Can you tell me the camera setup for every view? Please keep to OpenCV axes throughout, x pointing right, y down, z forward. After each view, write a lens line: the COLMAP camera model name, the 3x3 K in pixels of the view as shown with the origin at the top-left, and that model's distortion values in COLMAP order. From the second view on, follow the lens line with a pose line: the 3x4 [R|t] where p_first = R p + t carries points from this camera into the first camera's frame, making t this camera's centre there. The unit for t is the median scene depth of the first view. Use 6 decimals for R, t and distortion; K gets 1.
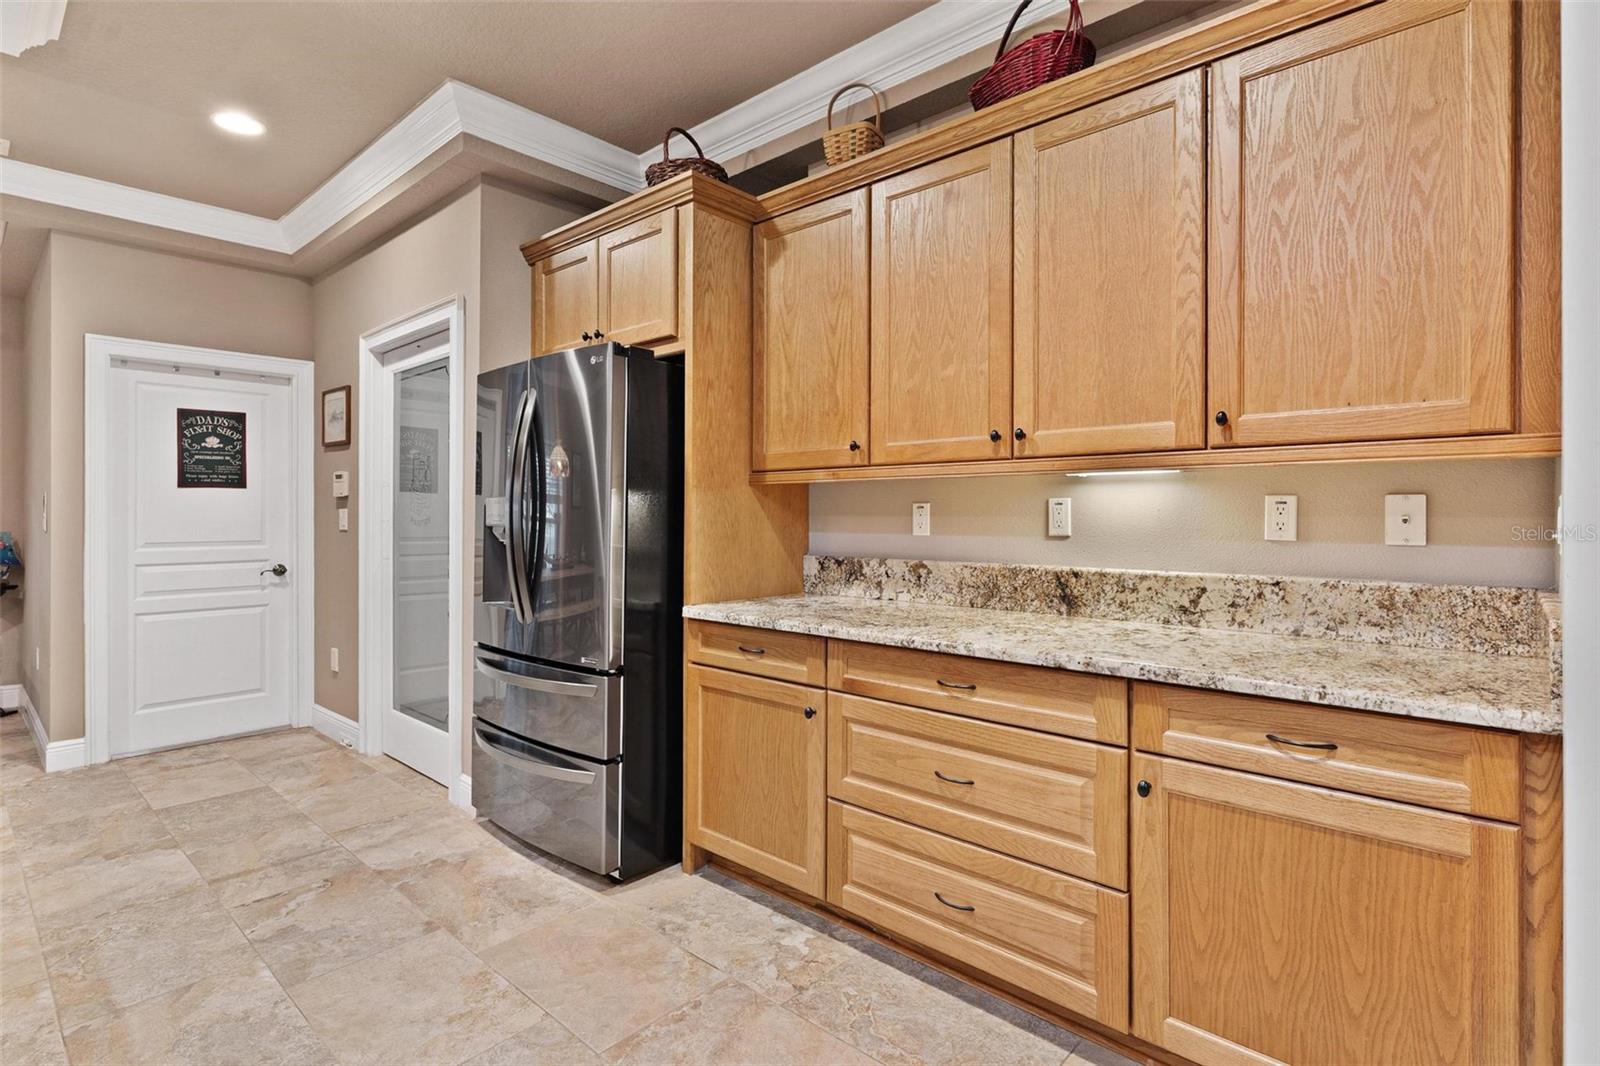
lens RADIAL K [[779.4, 0, 798.8], [0, 779.4, 513.9], [0, 0, 1]] dist [-0.000479, -0.001005]
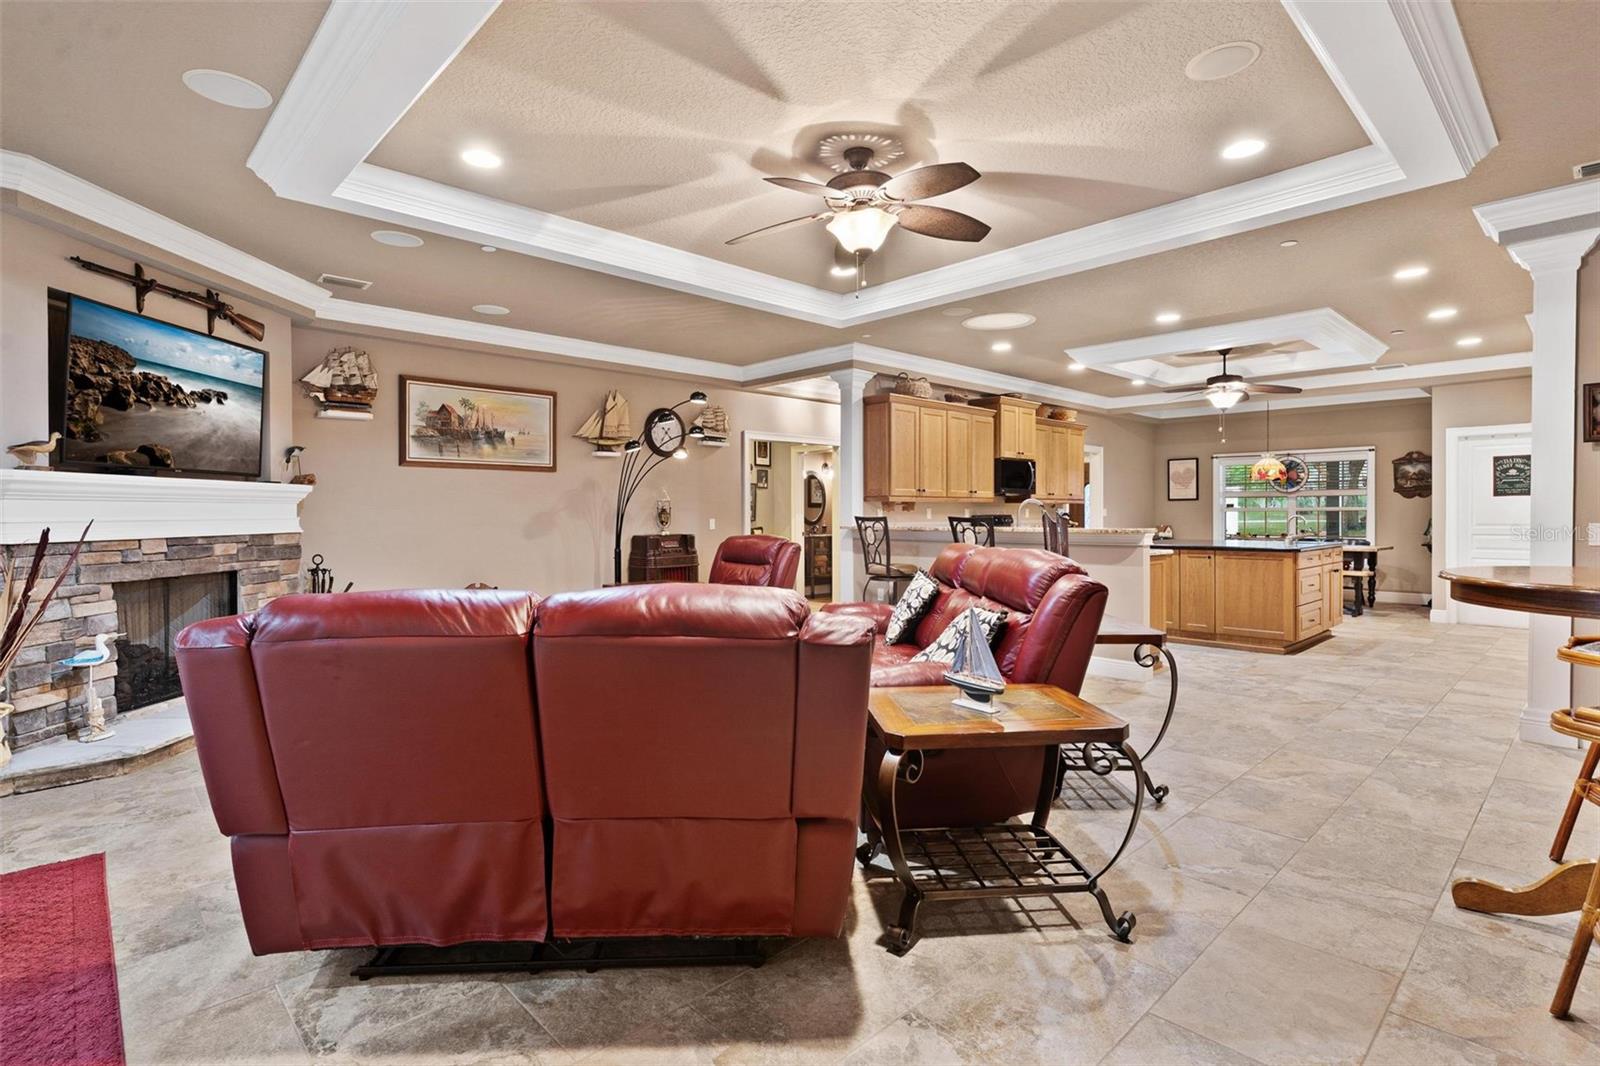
lens RADIAL K [[776.8, 0, 796.2], [0, 776.8, 522.8], [0, 0, 1]] dist [0.002916, 0.000208]
pose [[-0.078167, 0.012874, -0.996857, 2.106661], [0.003946, 0.999913, 0.012604, 0.002736], [0.996932, -0.002948, -0.078211, -0.987616]]
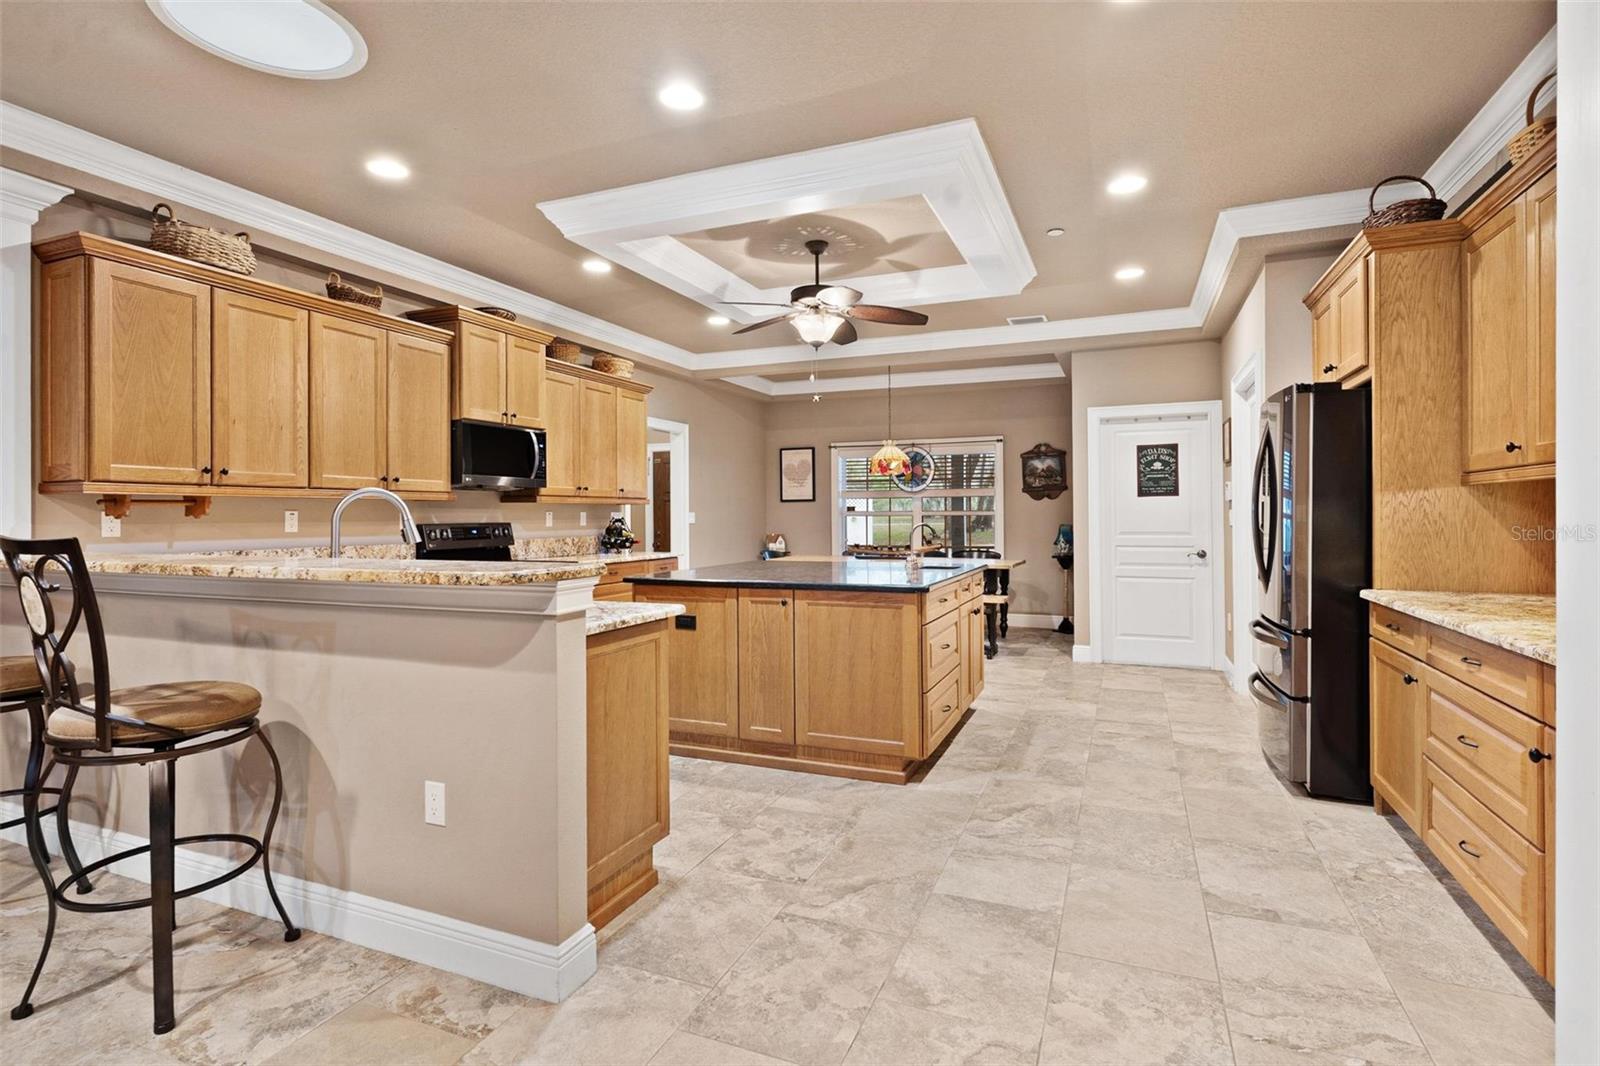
lens RADIAL K [[783.4, 0, 797.1], [0, 783.4, 510.2], [0, 0, 1]] dist [0.001429, -0.000130]
pose [[0.328321, -0.007823, -0.944534, 0.711925], [0.005228, 0.999965, -0.006465, -0.000712], [0.944552, -0.002816, 0.328350, -0.236429]]
